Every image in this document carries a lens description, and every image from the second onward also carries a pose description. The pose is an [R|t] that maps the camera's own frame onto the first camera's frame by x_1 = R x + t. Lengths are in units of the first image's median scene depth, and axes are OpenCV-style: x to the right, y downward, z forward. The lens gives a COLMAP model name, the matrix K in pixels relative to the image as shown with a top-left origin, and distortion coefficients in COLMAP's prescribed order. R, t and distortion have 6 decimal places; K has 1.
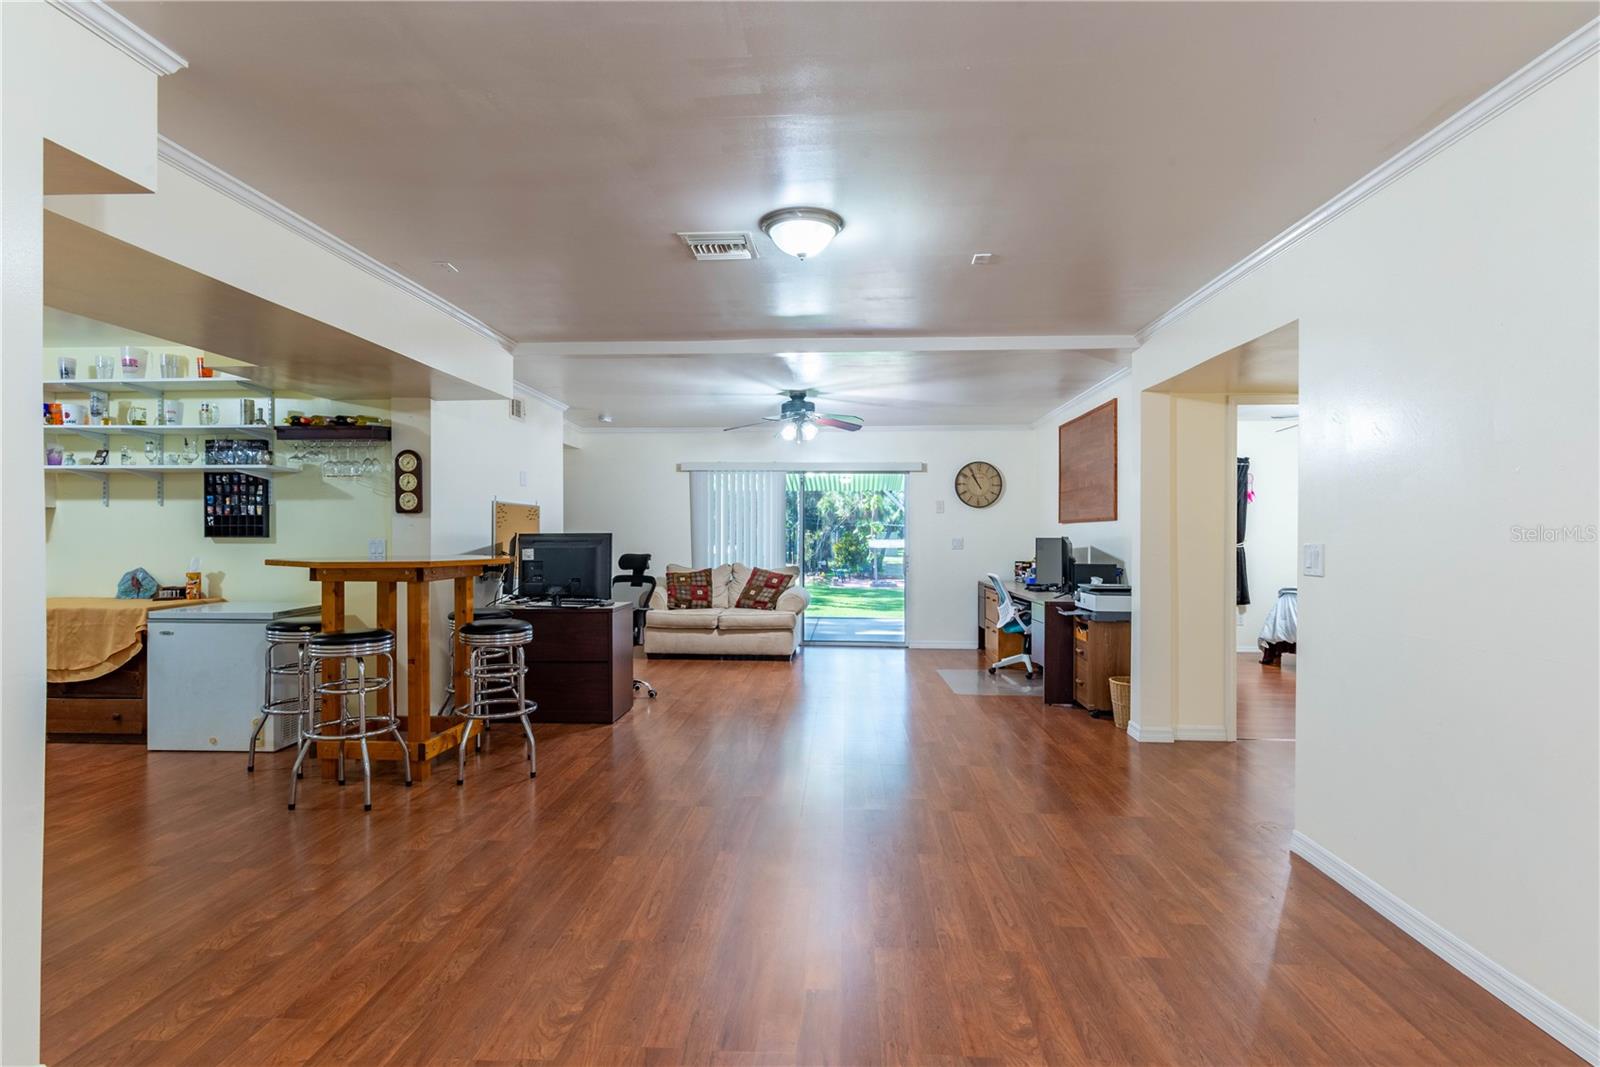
lens RADIAL K [[789.1, 0, 798.8], [0, 789.1, 534.7], [0, 0, 1]] dist [0.022247, 0.000395]
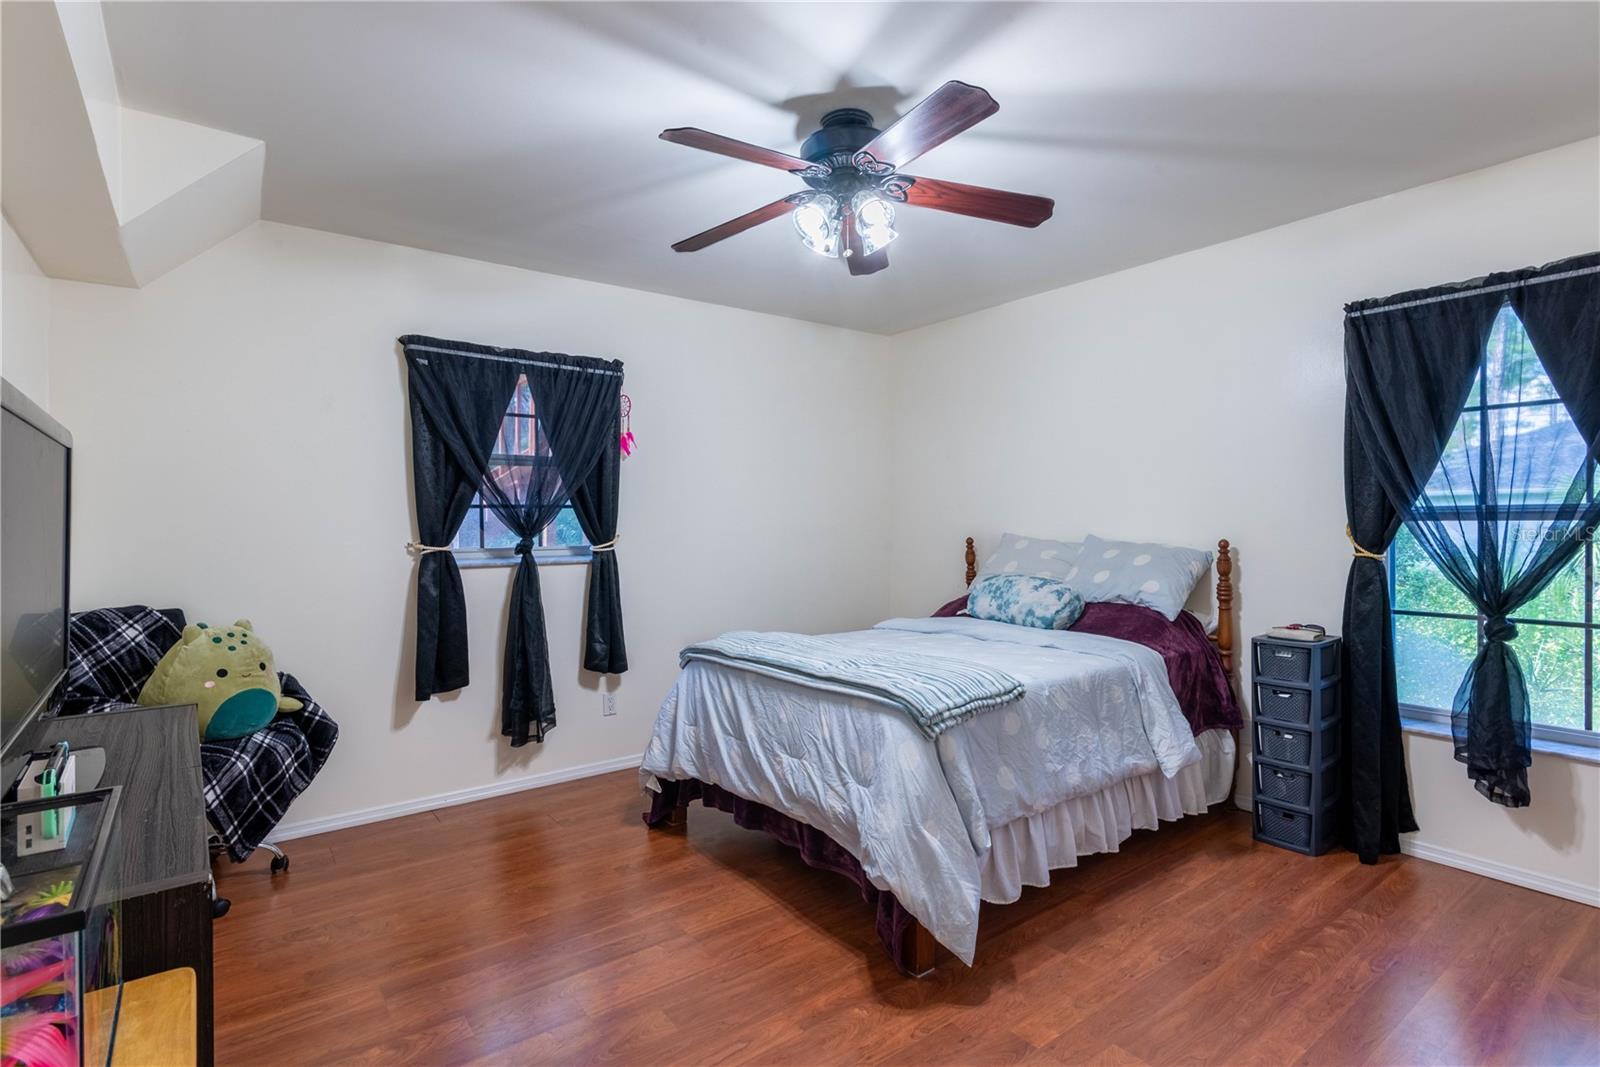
lens RADIAL K [[789.1, 0, 802.5], [0, 789.1, 530.9], [0, 0, 1]] dist [0.022247, 0.000395]
pose [[0.758227, -0.009328, 0.651924, 0.379956], [0.006692, 0.999956, 0.006524, 0.001572], [-0.651957, -0.000584, 0.758256, 0.641422]]
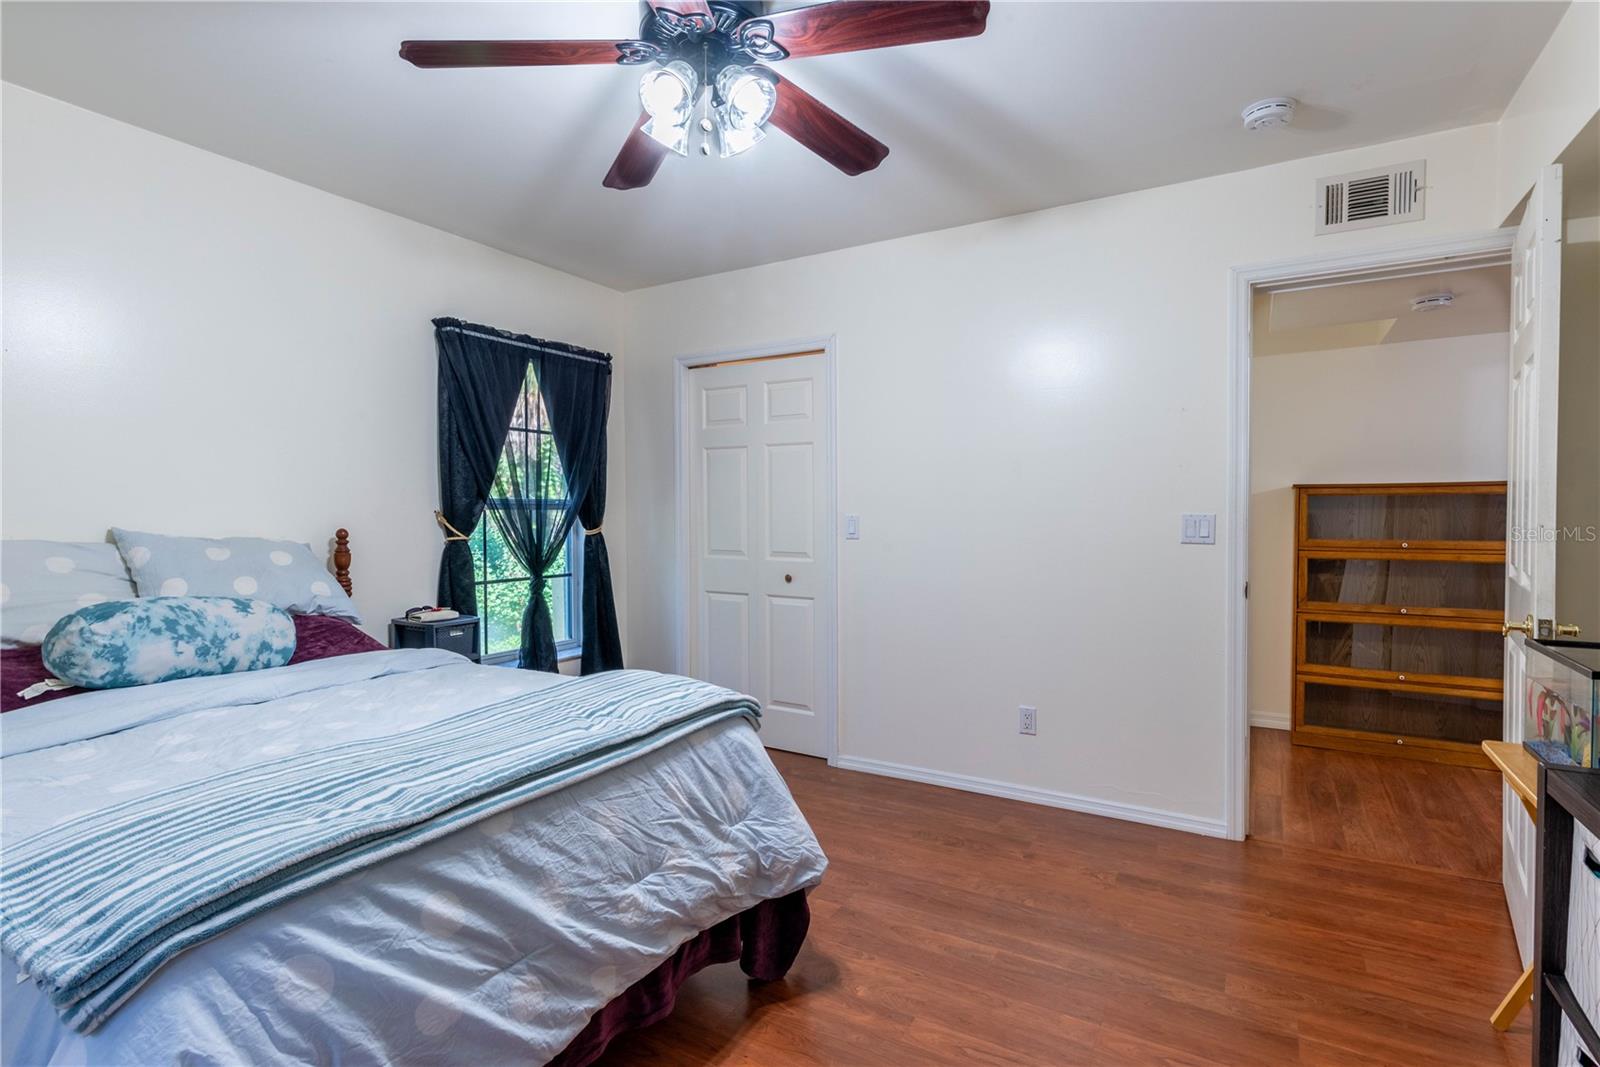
lens RADIAL K [[789.1, 0, 800.6], [0, 789.1, 526.2], [0, 0, 1]] dist [0.022247, 0.000395]
pose [[-0.893042, -0.006058, 0.449932, 0.468431], [0.003771, 0.999773, 0.020946, 0.002449], [-0.449957, 0.020402, -0.892817, 1.090768]]
